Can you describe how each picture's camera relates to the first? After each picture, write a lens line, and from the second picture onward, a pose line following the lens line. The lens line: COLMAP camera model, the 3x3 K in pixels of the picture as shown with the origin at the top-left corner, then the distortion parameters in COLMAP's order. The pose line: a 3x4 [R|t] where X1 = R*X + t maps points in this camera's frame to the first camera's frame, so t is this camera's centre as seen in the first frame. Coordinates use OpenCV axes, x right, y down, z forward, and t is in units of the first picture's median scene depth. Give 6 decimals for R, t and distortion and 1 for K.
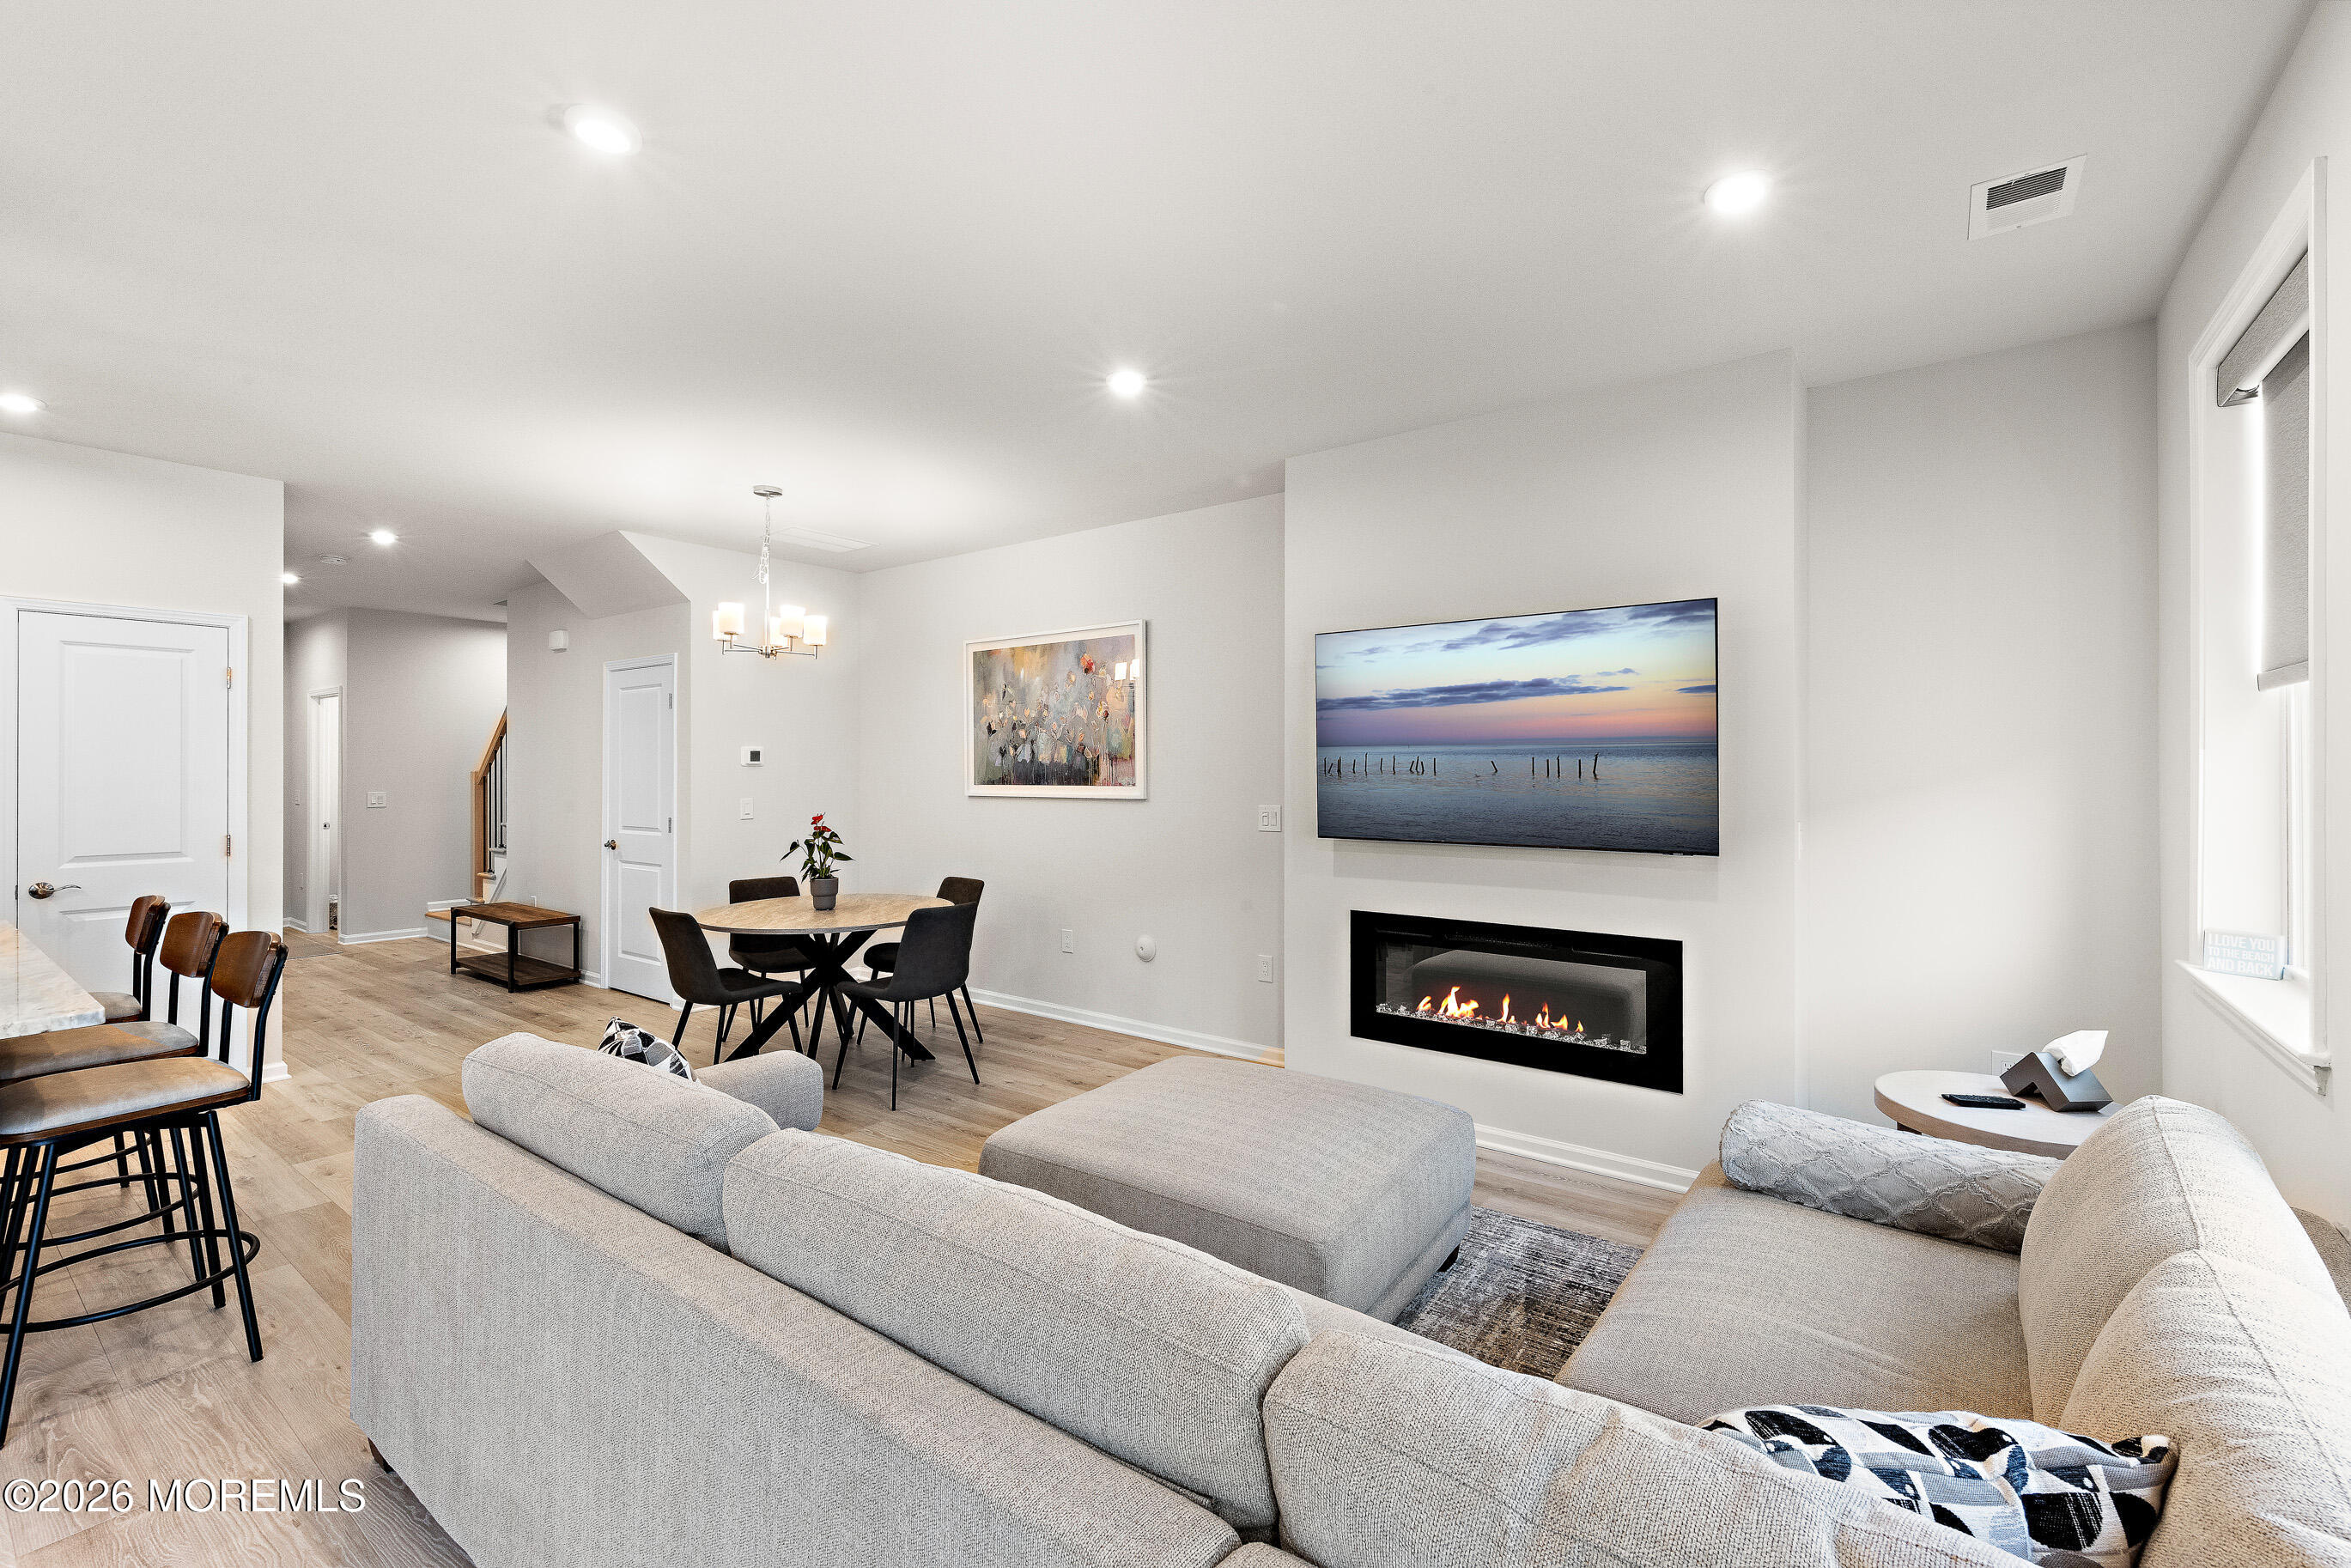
lens RADIAL K [[1002.1, 0, 1181.4], [0, 1002.1, 768.0], [0, 0, 1]] dist [0.003402, 0.000519]
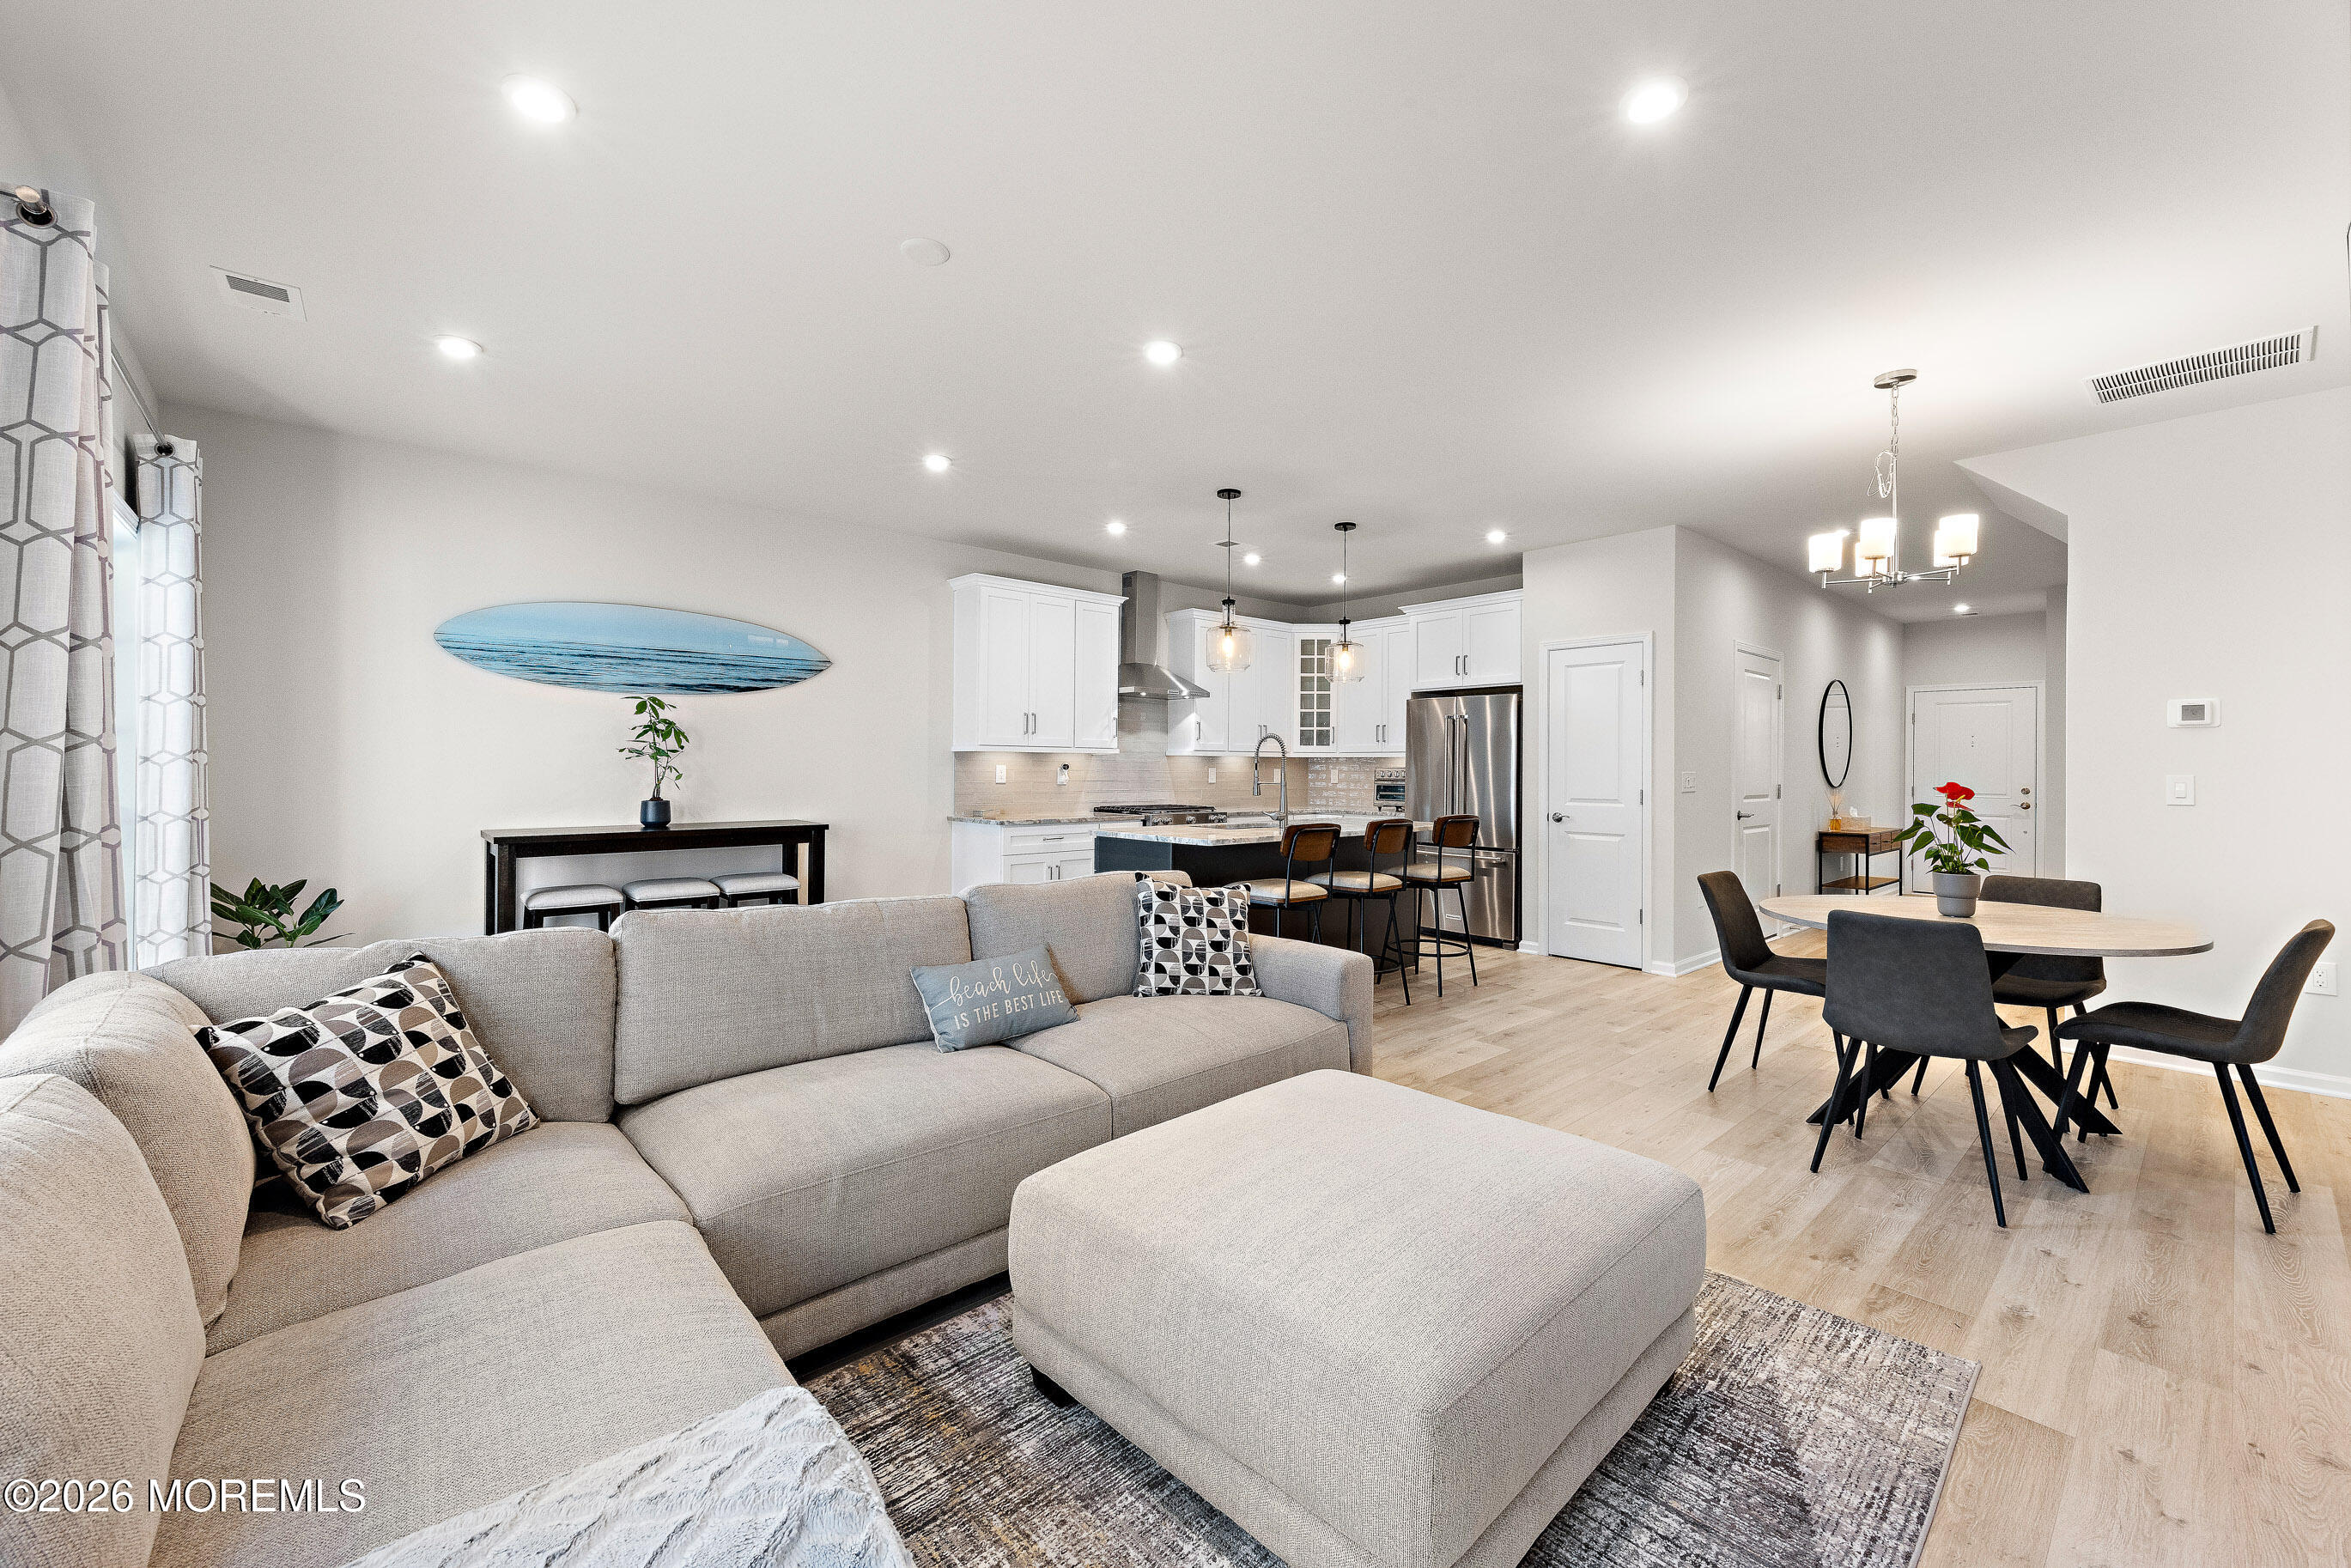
lens RADIAL K [[935.2, 0, 1170.5], [0, 935.2, 771.3], [0, 0, 1]] dist [0.006107, 0.000099]
pose [[-0.201322, 0.003560, -0.979519, 0.380657], [-0.002487, 0.999988, 0.004145, 0.030598], [0.979522, 0.003270, -0.201311, 0.512640]]
